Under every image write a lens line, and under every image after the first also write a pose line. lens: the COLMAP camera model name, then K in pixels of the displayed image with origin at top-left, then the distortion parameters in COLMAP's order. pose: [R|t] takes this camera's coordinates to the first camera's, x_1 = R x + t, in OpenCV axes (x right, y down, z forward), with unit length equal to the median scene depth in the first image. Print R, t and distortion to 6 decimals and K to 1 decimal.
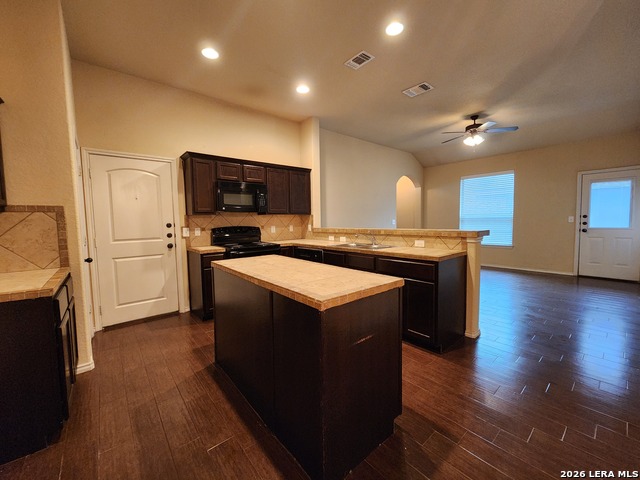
lens RADIAL K [[260.8, 0, 325.3], [0, 260.8, 235.1], [0, 0, 1]] dist [0.003360, -0.003041]
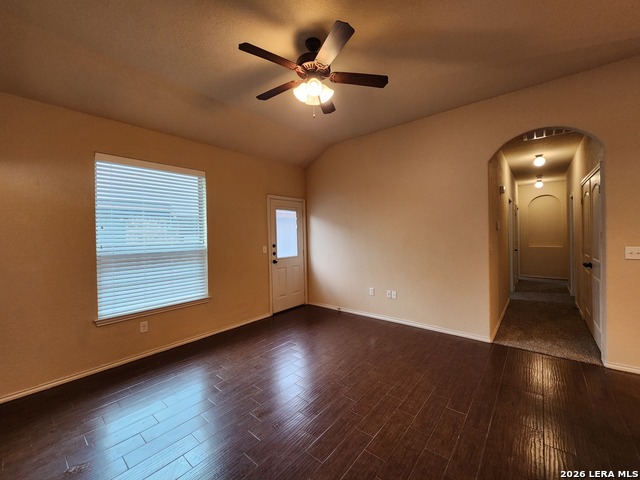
lens RADIAL K [[260.1, 0, 324.8], [0, 260.1, 235.3], [0, 0, 1]] dist [0.002354, -0.002348]
pose [[-0.167496, 0.016892, 0.985728, 0.118418], [0.084364, 0.996431, -0.002740, -0.109574], [-0.982256, 0.082701, -0.168324, 1.187558]]
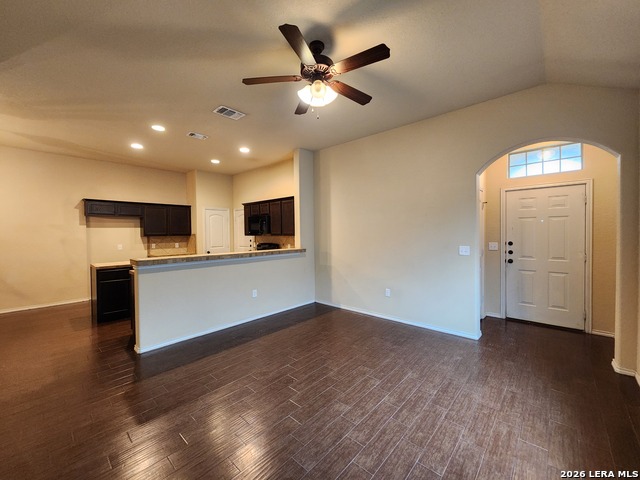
lens RADIAL K [[260.3, 0, 325.7], [0, 260.3, 236.3], [0, 0, 1]] dist [0.003296, -0.002799]
pose [[0.129714, 0.032757, -0.991010, 1.160452], [-0.052799, 0.998264, 0.026086, -0.122795], [0.990145, 0.048941, 0.131219, 1.059676]]
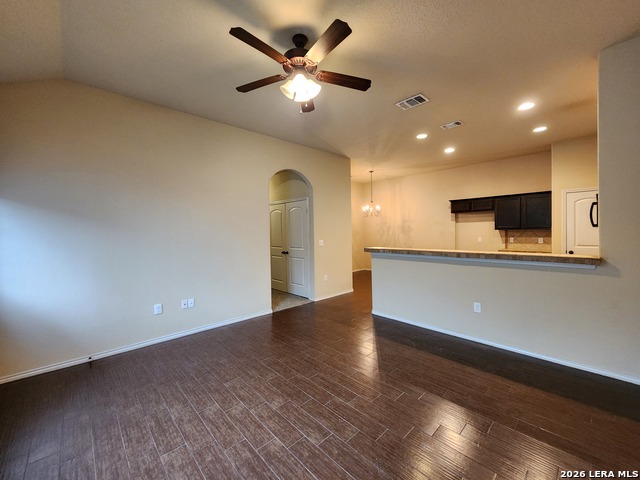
lens RADIAL K [[260.1, 0, 324.8], [0, 260.1, 235.3], [0, 0, 1]] dist [0.002354, -0.002348]
pose [[-0.998261, 0.036507, -0.046286, 0.613581], [0.032914, 0.996553, 0.076146, -0.142465], [0.048907, 0.074490, -0.996022, 1.638475]]
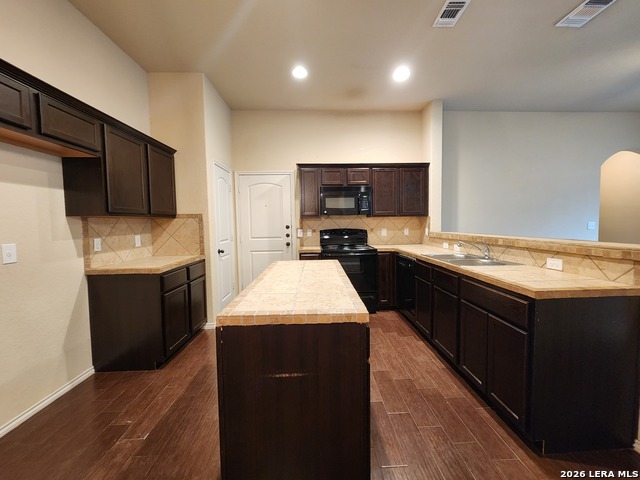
lens RADIAL K [[260.8, 0, 325.3], [0, 260.8, 235.1], [0, 0, 1]] dist [0.003360, -0.003041]
pose [[0.786937, 0.036200, -0.615971, 0.226042], [-0.036458, 0.999261, 0.012148, -0.016800], [0.615956, 0.012897, 0.787675, 0.130832]]
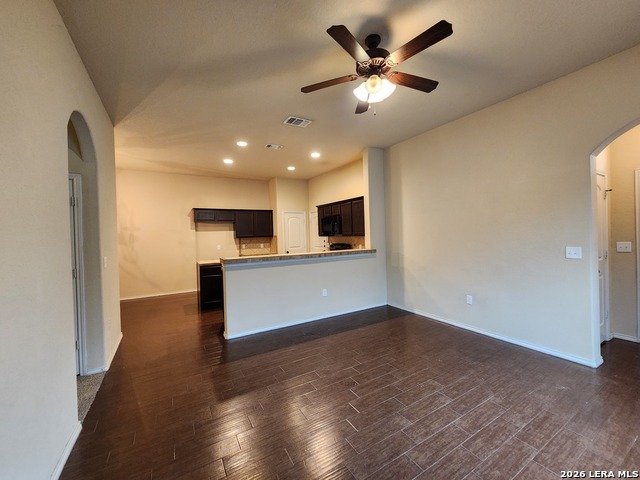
lens RADIAL K [[260.8, 0, 325.3], [0, 260.8, 235.1], [0, 0, 1]] dist [0.003360, -0.003041]
pose [[-0.172269, 0.029013, -0.984623, 1.151877], [-0.030351, 0.998935, 0.034744, -0.127109], [0.984582, 0.035870, -0.171205, 1.102027]]
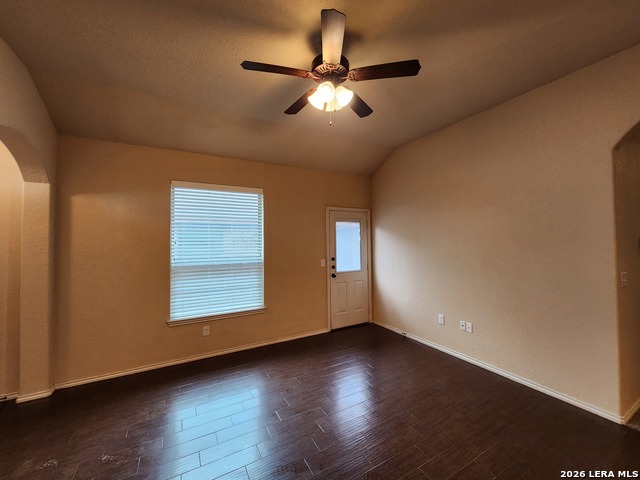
lens RADIAL K [[260.1, 0, 324.8], [0, 260.1, 235.3], [0, 0, 1]] dist [0.002354, -0.002348]
pose [[0.199377, 0.039037, 0.979145, 0.183473], [0.068489, 0.996208, -0.053663, -0.128281], [-0.977526, 0.077760, 0.195947, 1.037861]]
